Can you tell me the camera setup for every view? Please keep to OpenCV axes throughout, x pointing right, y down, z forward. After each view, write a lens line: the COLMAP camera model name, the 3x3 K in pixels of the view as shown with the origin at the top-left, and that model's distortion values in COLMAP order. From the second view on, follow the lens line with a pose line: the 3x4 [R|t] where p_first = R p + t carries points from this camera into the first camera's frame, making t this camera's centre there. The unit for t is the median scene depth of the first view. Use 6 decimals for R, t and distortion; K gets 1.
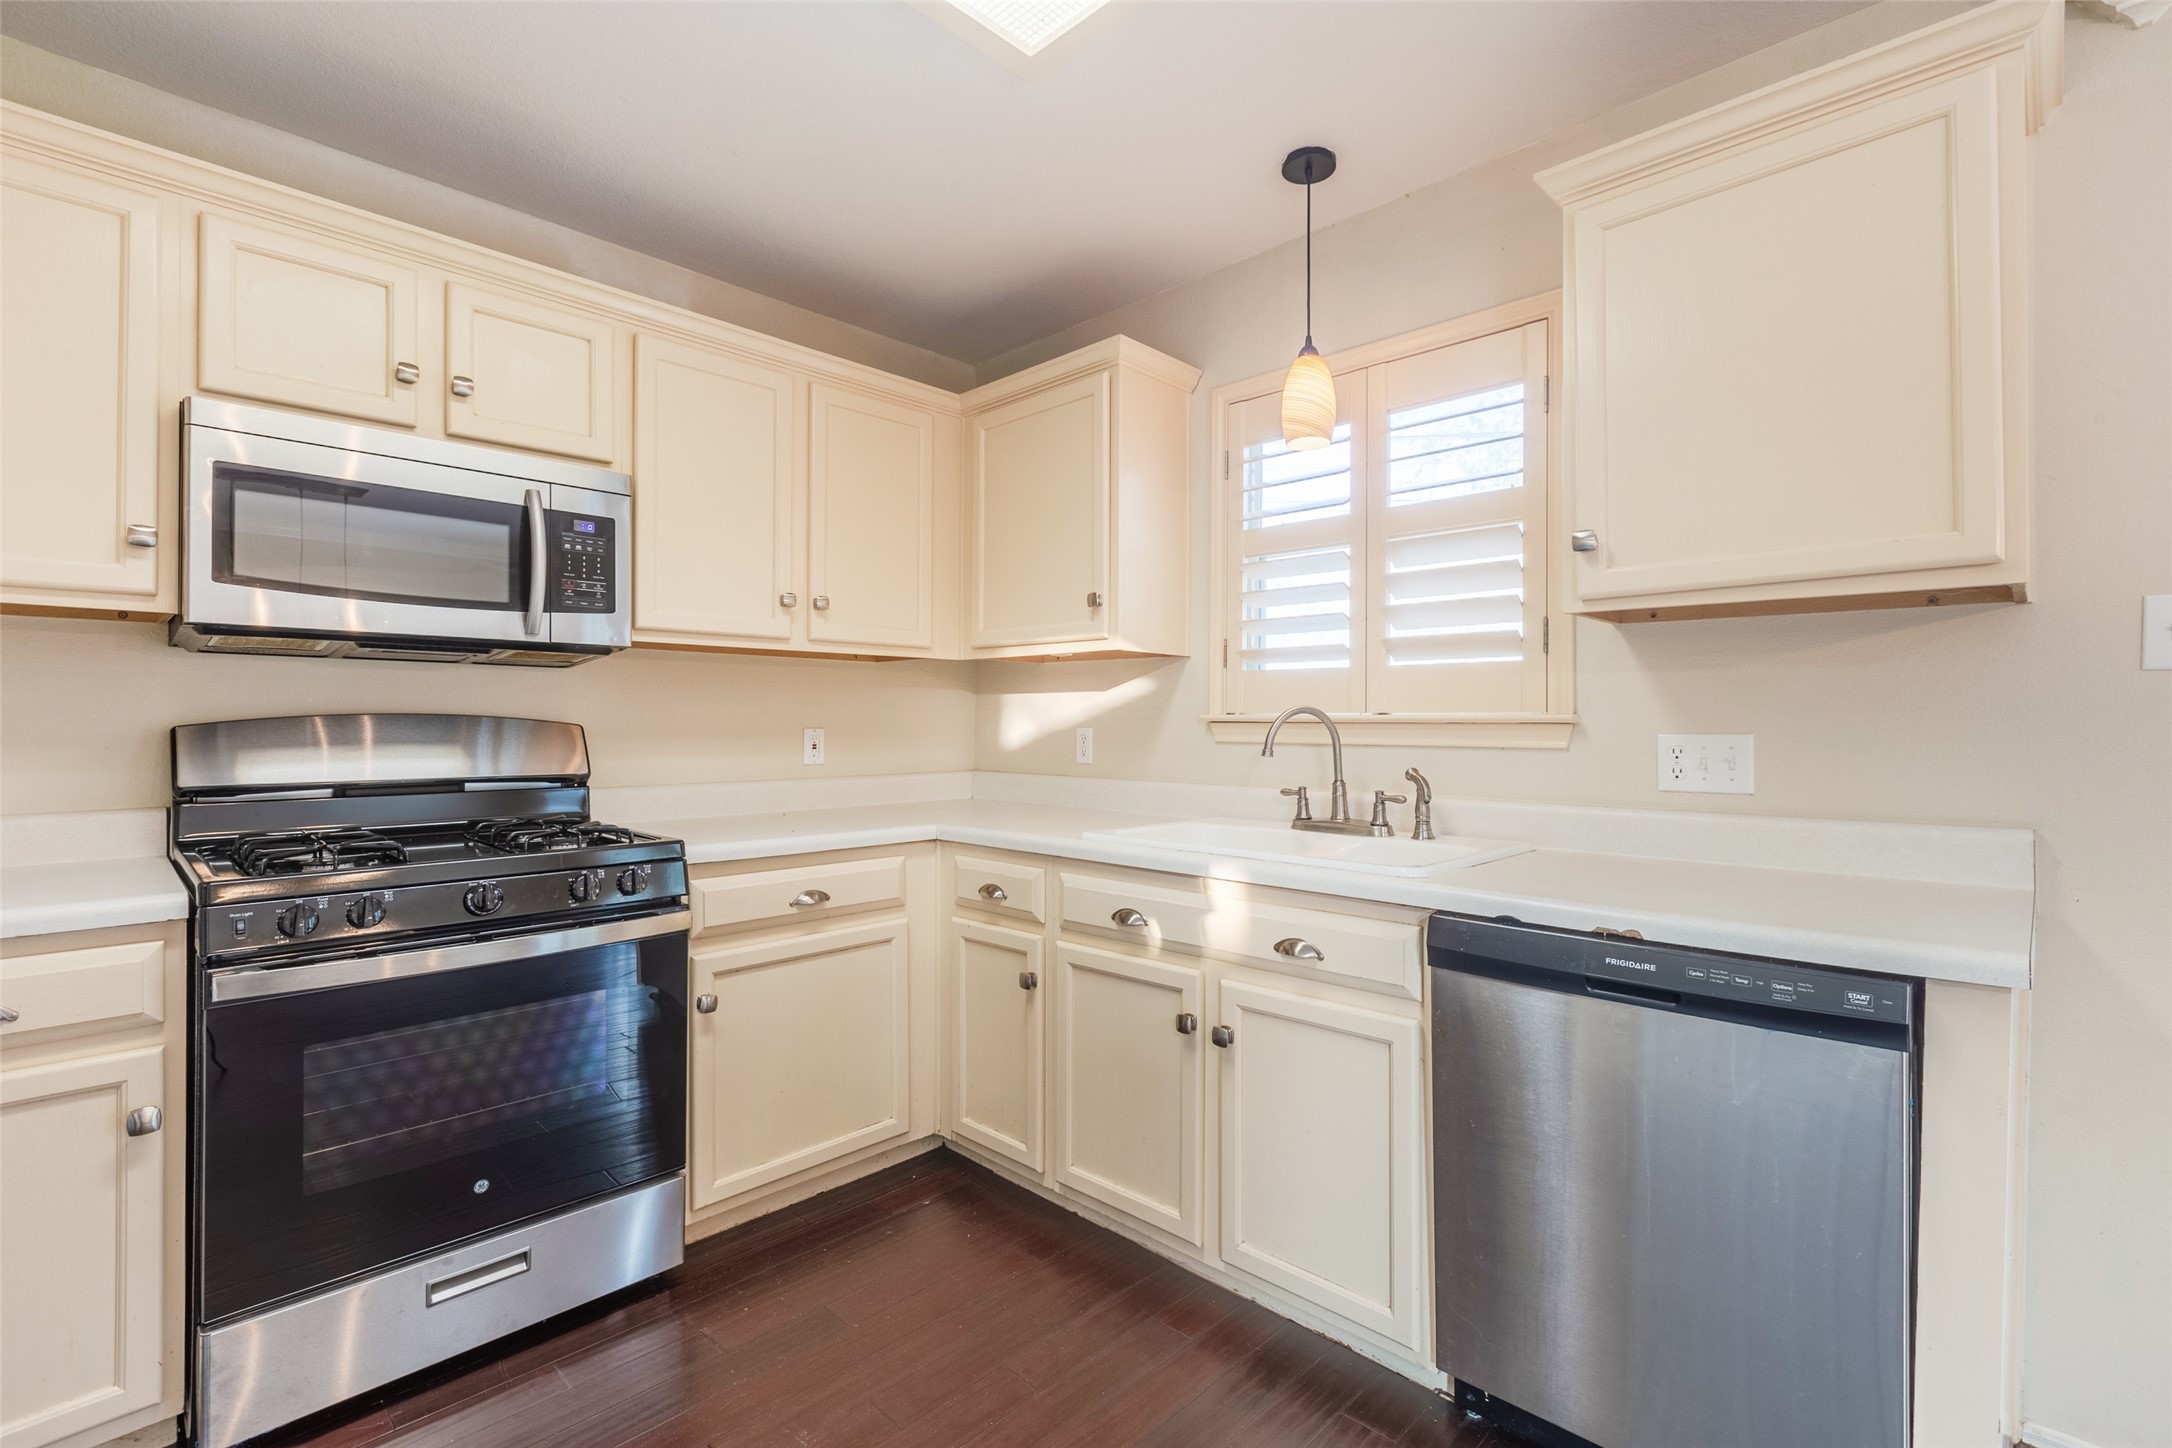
lens RADIAL K [[978.3, 0, 1084.3], [0, 978.3, 718.4], [0, 0, 1]] dist [0.002262, -0.000464]
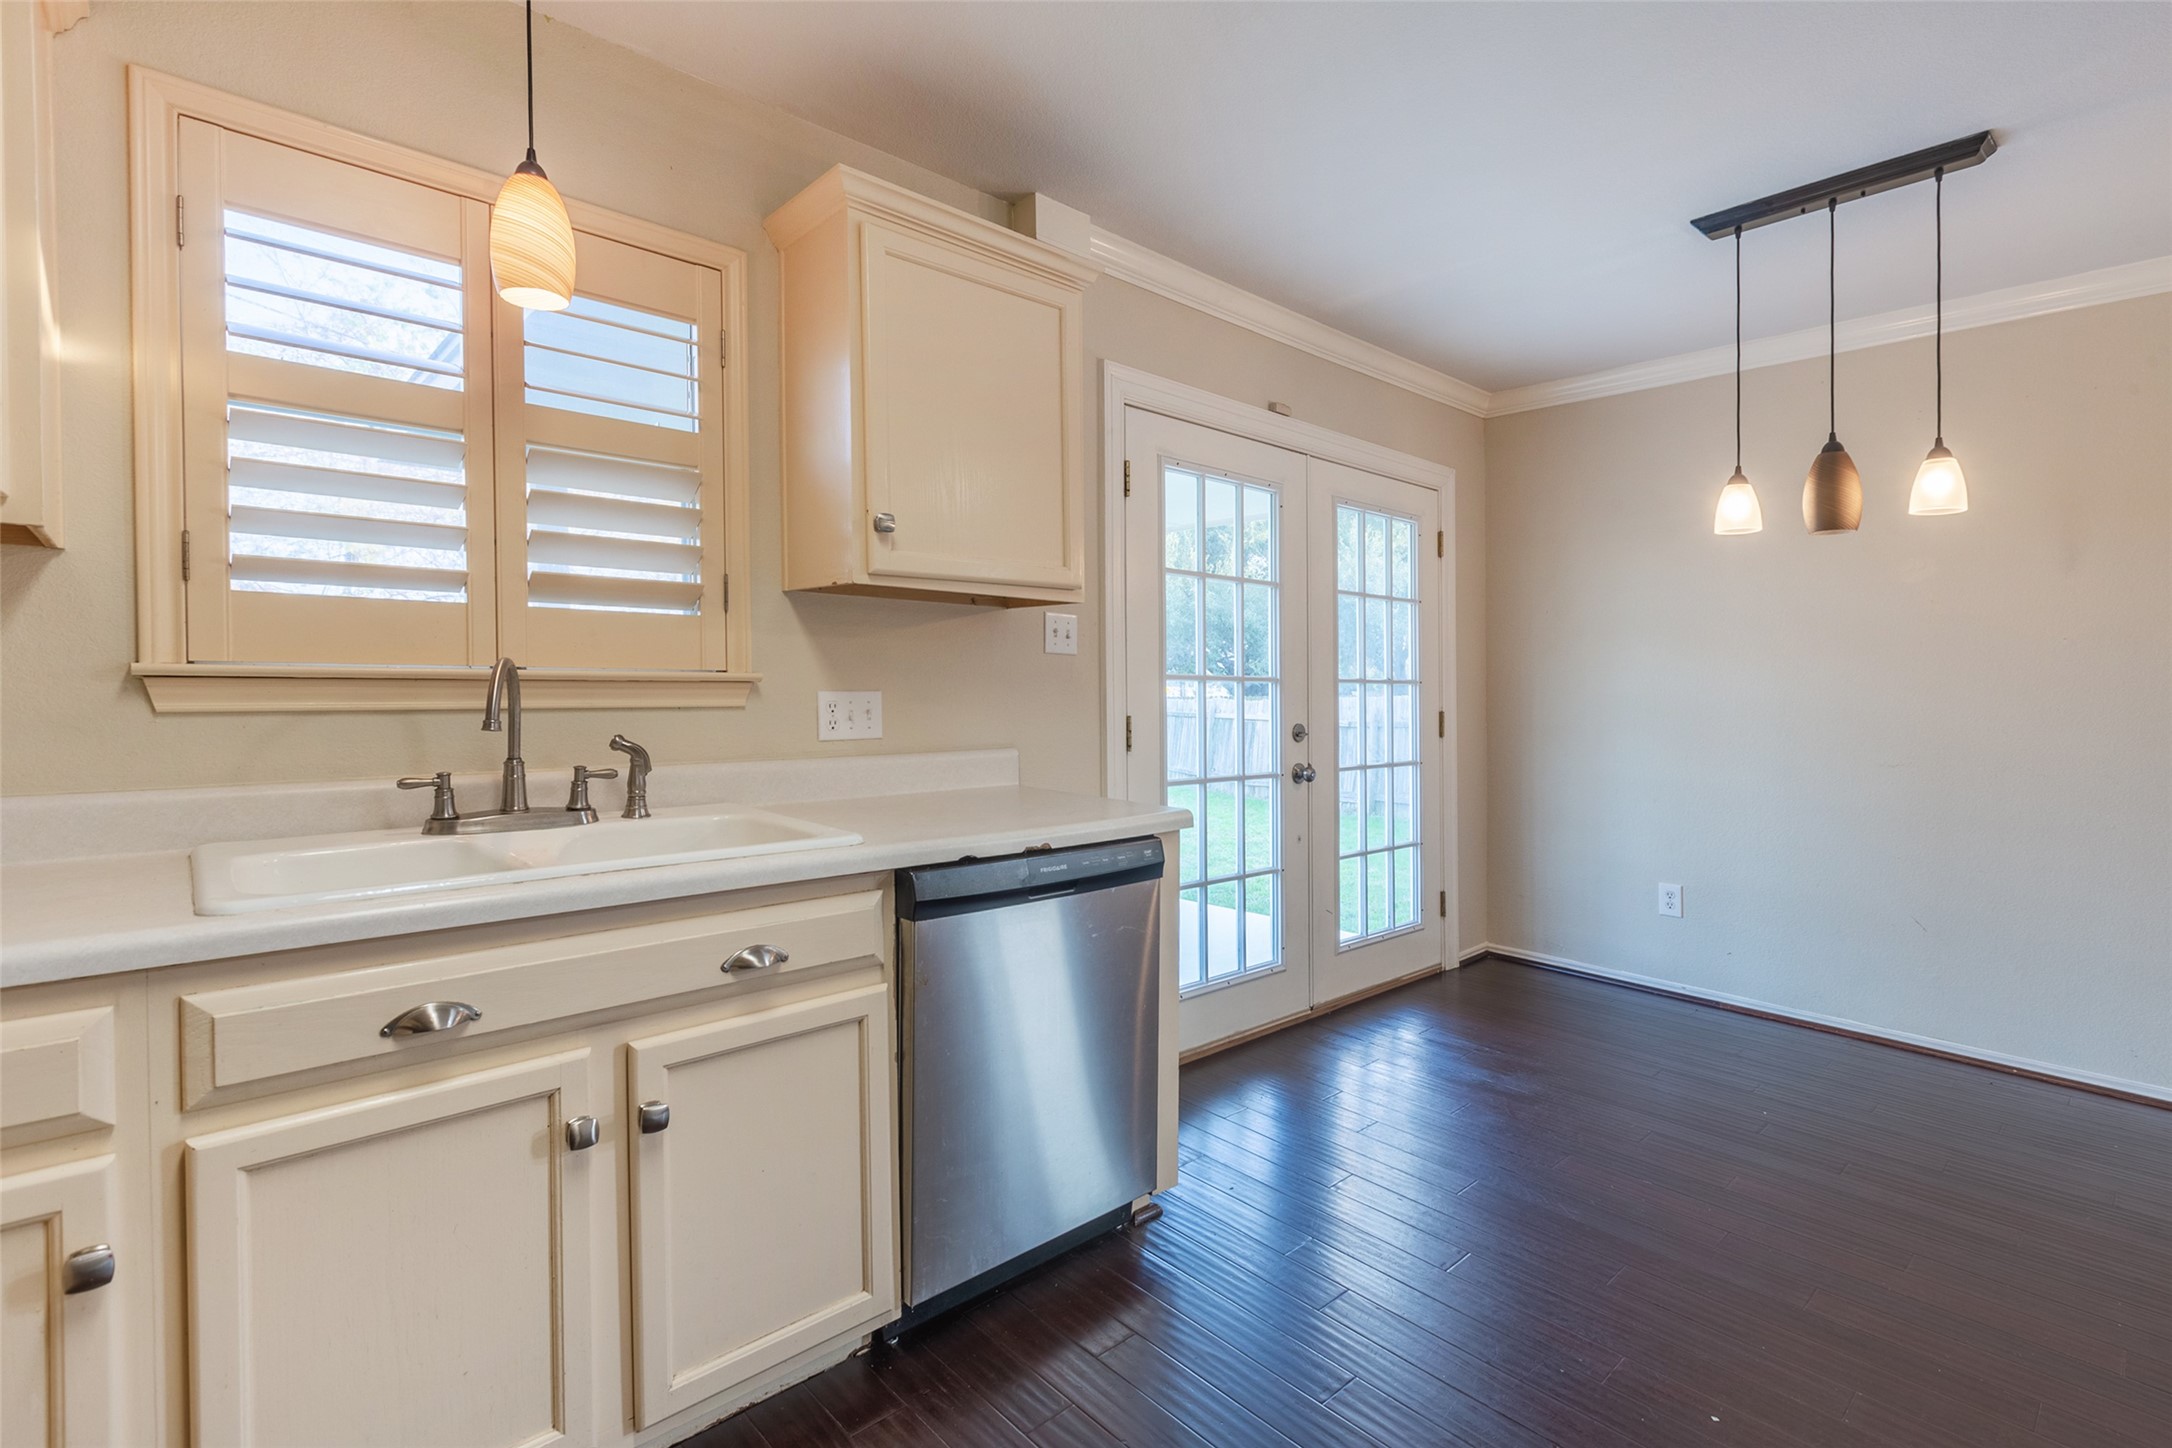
lens RADIAL K [[996.0, 0, 1091.0], [0, 996.0, 680.4], [0, 0, 1]] dist [-0.000599, -0.000197]
pose [[0.066883, -0.001568, 0.997760, -0.492735], [-0.012714, 0.999916, 0.002424, -0.003471], [-0.997680, -0.012848, 0.066857, 0.545528]]
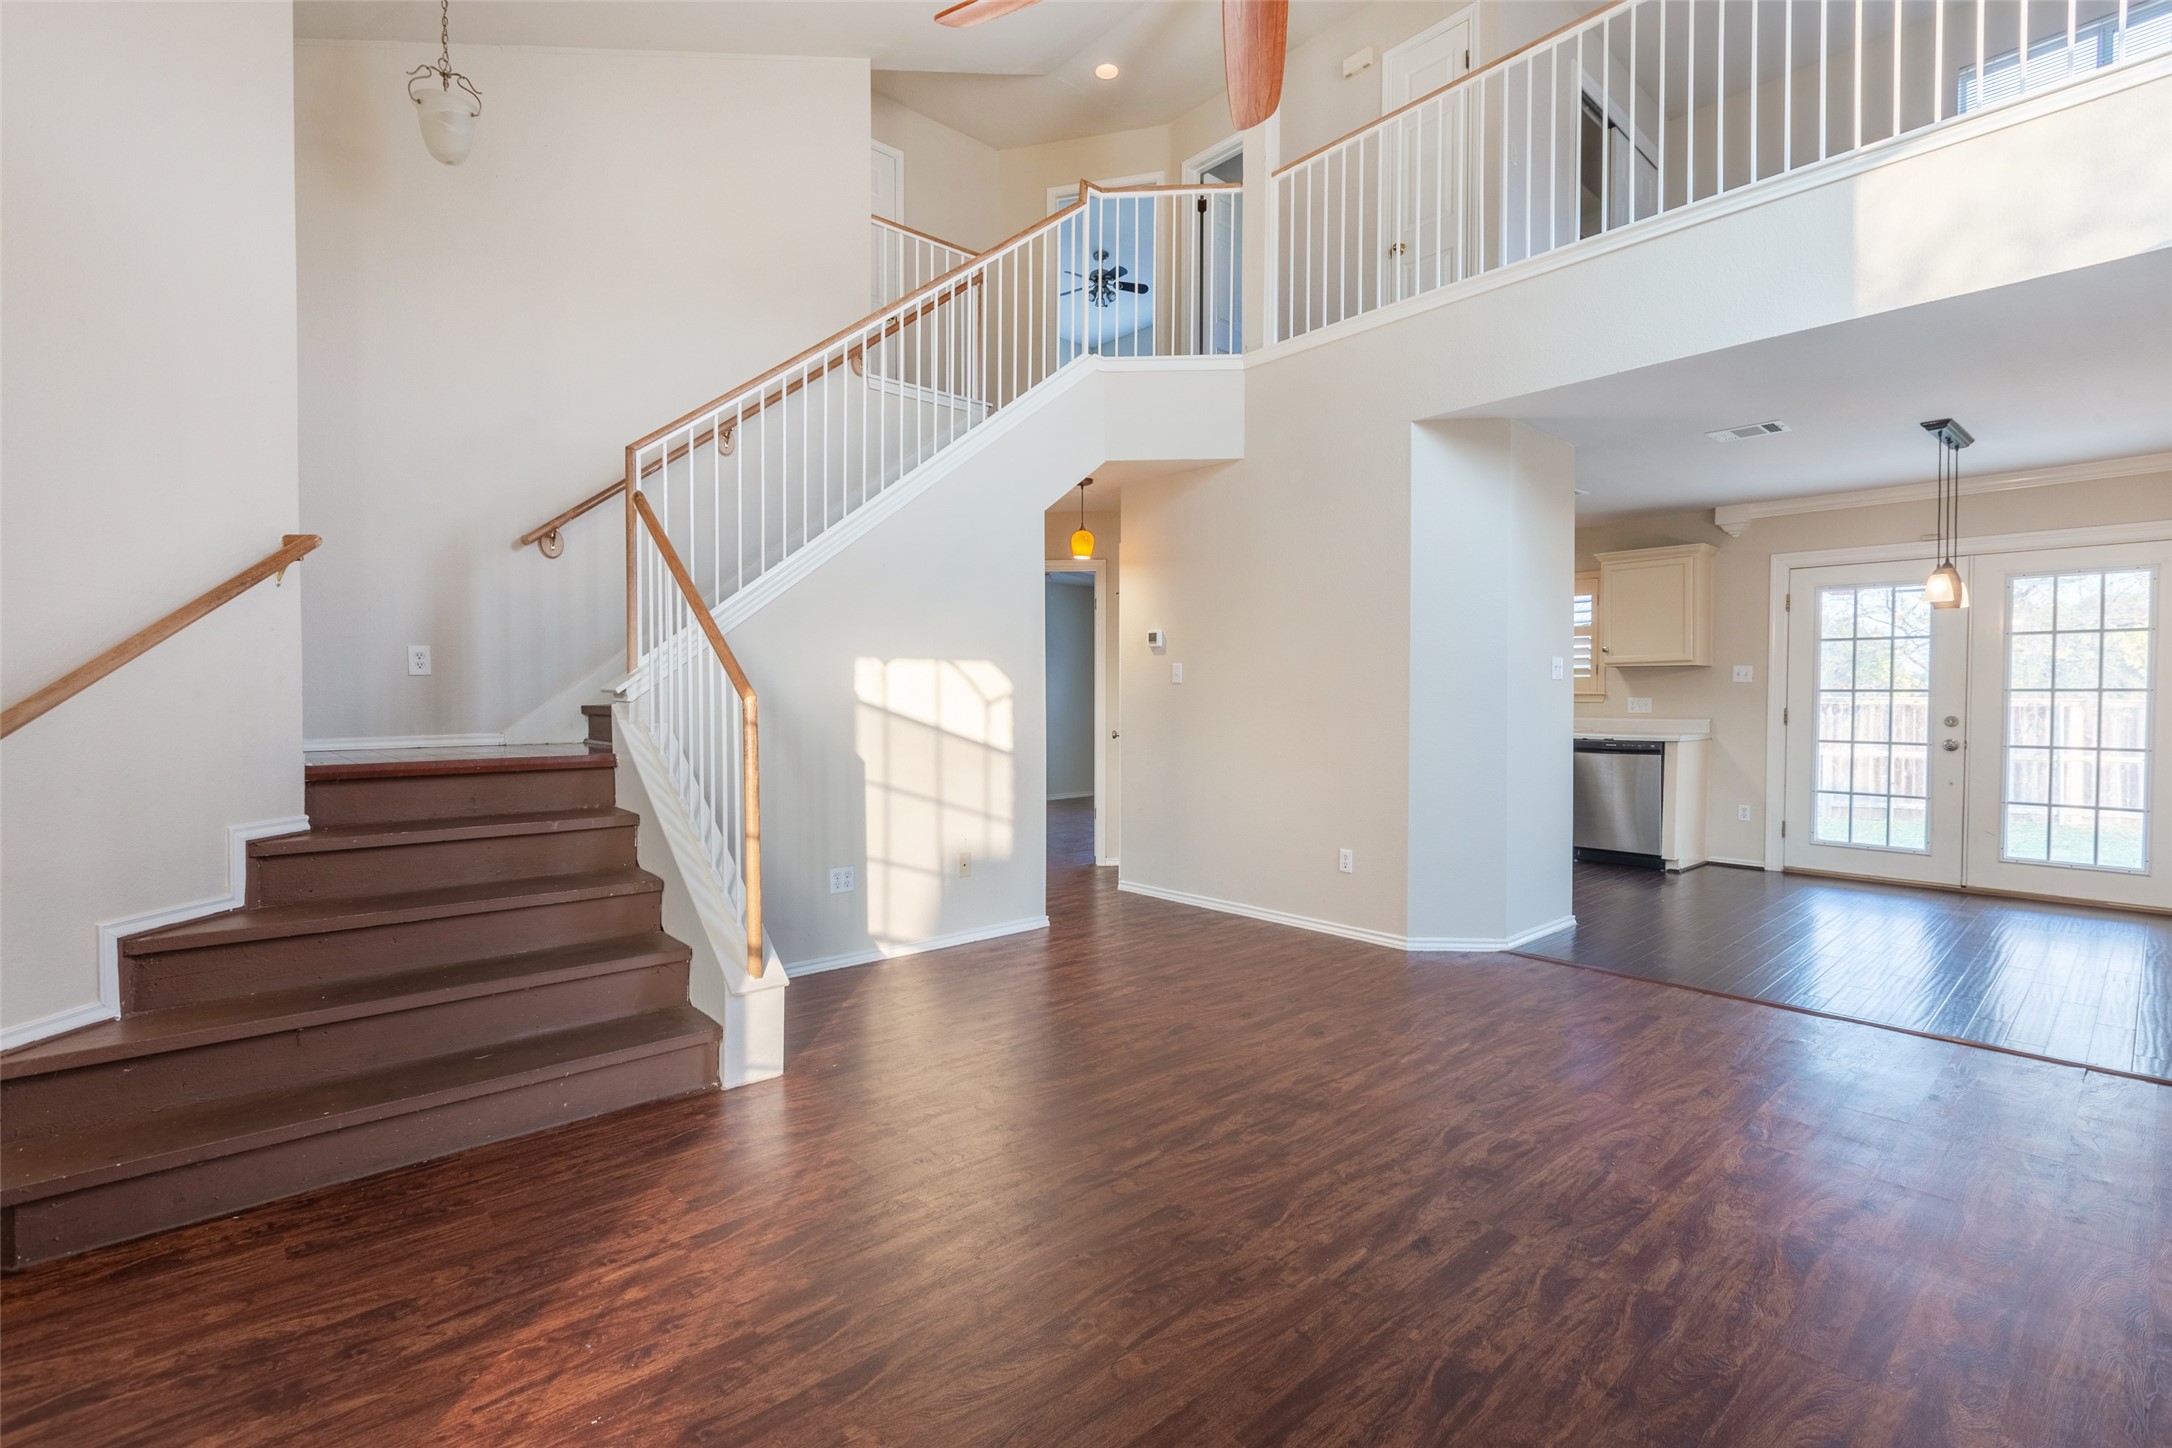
lens RADIAL K [[978.3, 0, 1084.3], [0, 978.3, 718.4], [0, 0, 1]] dist [0.002262, -0.000464]
pose [[0.997803, -0.002393, -0.066212, -1.085163], [0.004084, 0.999669, 0.025418, -0.007531], [0.066129, -0.025632, 0.997482, -2.520456]]
